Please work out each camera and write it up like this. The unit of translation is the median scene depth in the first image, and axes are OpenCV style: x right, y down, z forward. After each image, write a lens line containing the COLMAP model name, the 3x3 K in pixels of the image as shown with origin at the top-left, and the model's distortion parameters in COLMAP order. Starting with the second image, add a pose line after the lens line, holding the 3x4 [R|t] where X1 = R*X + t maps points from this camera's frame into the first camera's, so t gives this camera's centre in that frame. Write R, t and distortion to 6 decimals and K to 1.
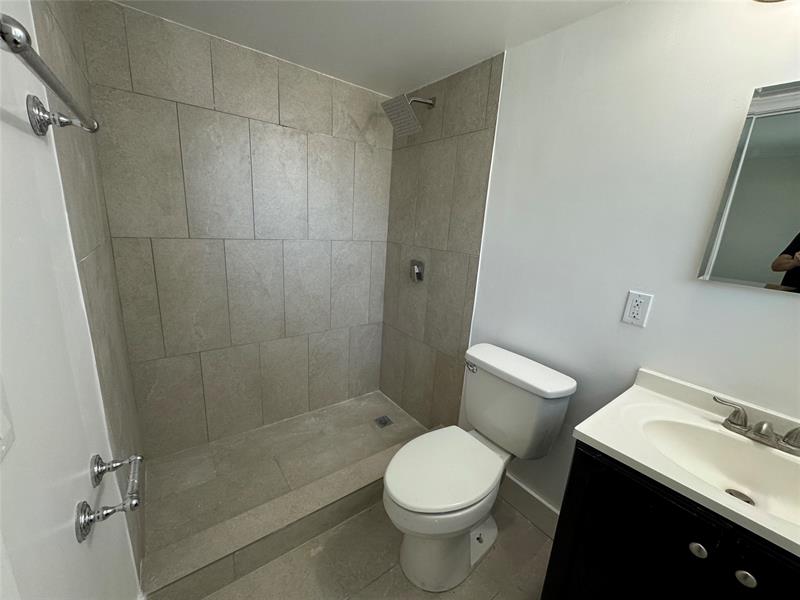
lens RADIAL K [[319.2, 0, 400.0], [0, 319.2, 299.4], [0, 0, 1]] dist [-0.002271, 0.000863]
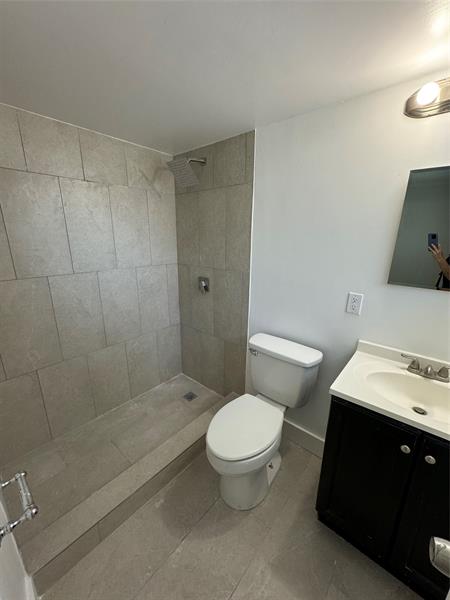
lens RADIAL K [[239.4, 0, 225.4], [0, 239.4, 300.6], [0, 0, 1]] dist [-0.002271, 0.000863]
pose [[0.976477, -0.107436, 0.186948, -0.073979], [0.101608, 0.993999, 0.040511, -0.071090], [-0.190178, -0.020563, 0.981534, -0.030566]]
